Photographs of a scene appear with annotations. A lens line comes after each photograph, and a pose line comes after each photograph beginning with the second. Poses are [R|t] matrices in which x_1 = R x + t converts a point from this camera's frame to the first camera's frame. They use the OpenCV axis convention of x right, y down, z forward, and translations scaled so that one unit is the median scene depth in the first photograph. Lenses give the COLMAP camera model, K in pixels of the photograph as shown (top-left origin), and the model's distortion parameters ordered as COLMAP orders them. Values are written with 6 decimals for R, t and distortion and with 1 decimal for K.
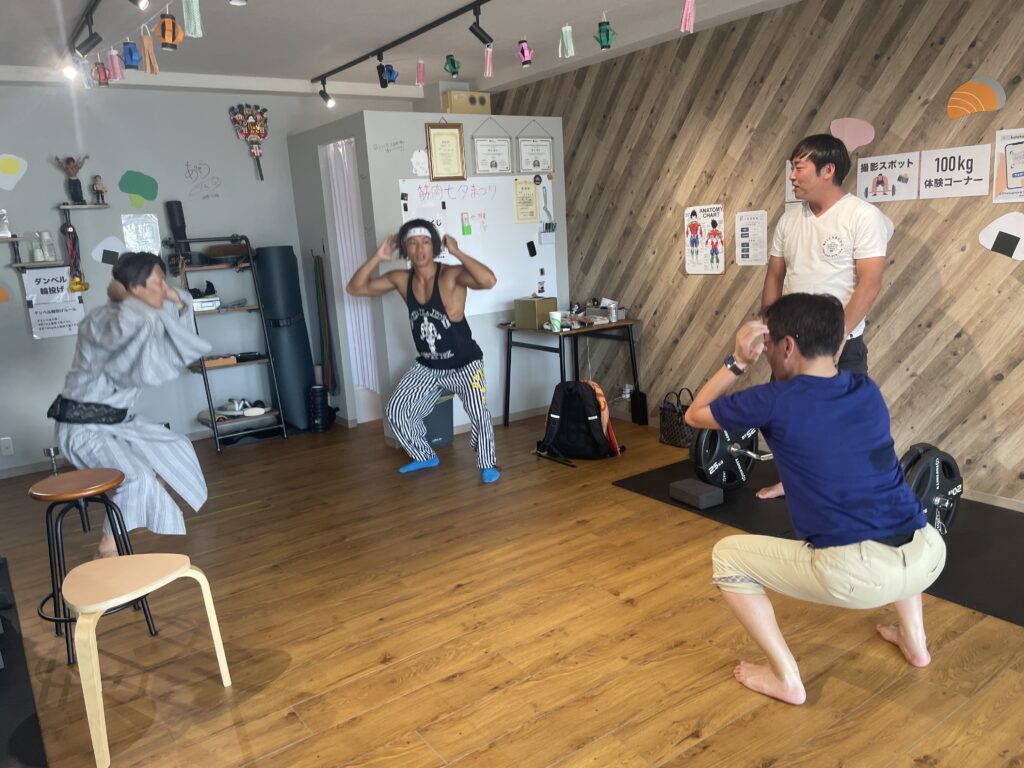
lens RADIAL K [[788.1, 0, 501.3], [0, 788.1, 391.3], [0, 0, 1]] dist [0.087236, -0.124165]
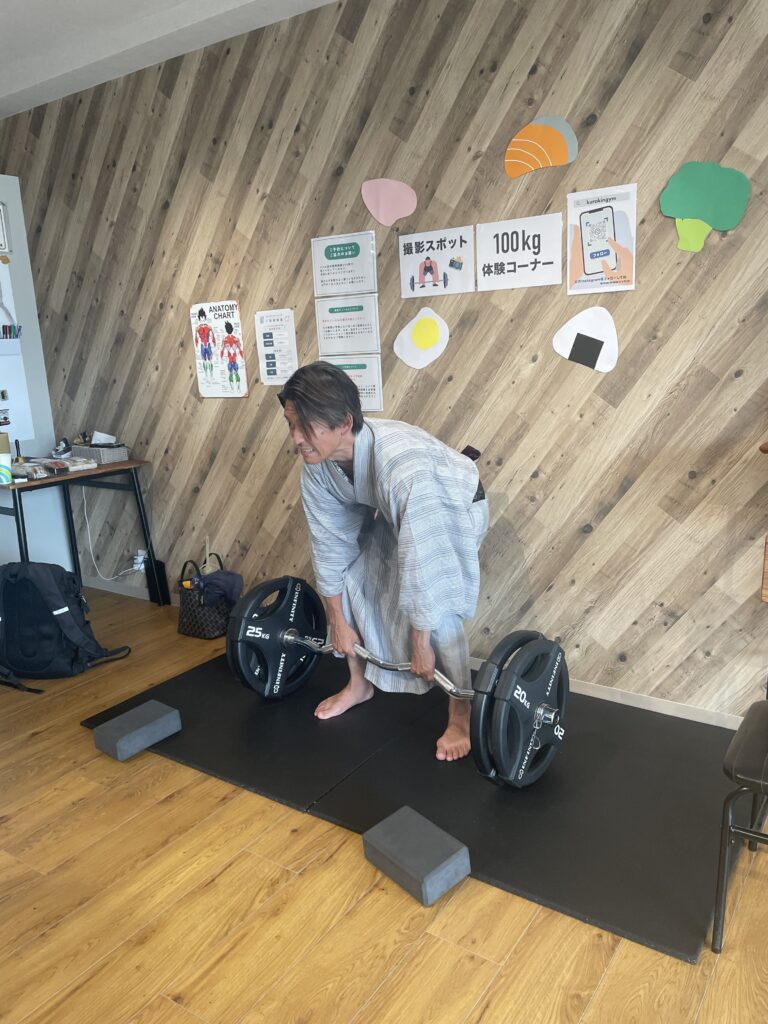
lens RADIAL K [[788.1, 0, 388.0], [0, 788.1, 507.7], [0, 0, 1]] dist [0.087236, -0.124165]
pose [[0.936843, -0.057420, 0.345004, 0.177079], [0.062989, 0.998002, -0.004942, -0.042355], [-0.344031, 0.026361, 0.938588, 0.338622]]
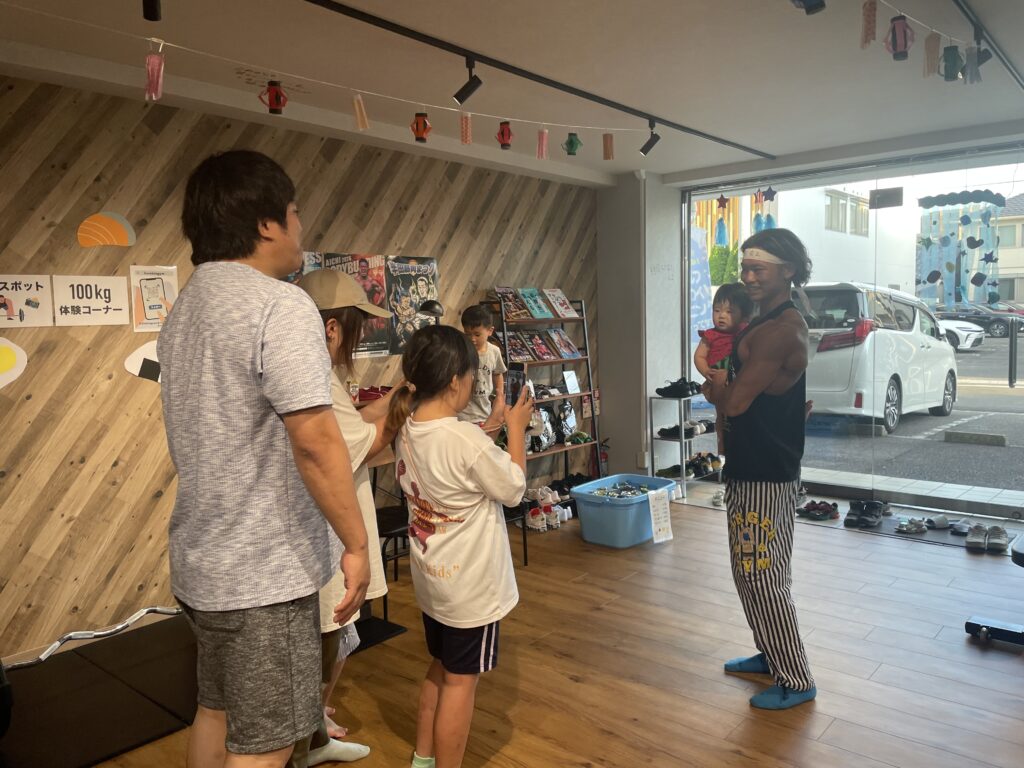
lens RADIAL K [[788.1, 0, 558.6], [0, 788.1, 365.2], [0, 0, 1]] dist [0.087236, -0.124165]
pose [[-0.298552, 0.005531, 0.954377, -0.499790], [0.235034, 0.969612, 0.067905, -0.120619], [-0.925000, 0.244584, -0.290780, 0.722760]]
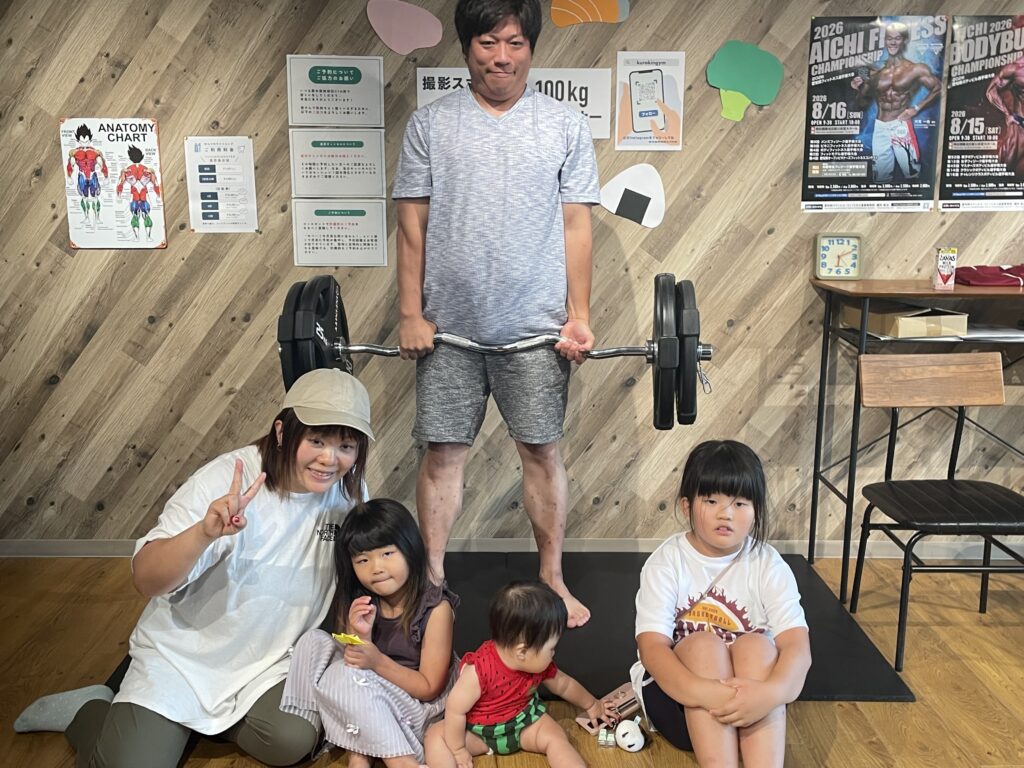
lens RADIAL K [[1153.0, 0, 514.8], [0, 1153.0, 377.7], [0, 0, 1]] dist [0.062264, 0.000000]
pose [[0.548470, -0.107147, 0.829277, -0.311820], [0.130946, 0.990526, 0.041375, -0.075258], [-0.825853, 0.085898, 0.557304, 0.450682]]
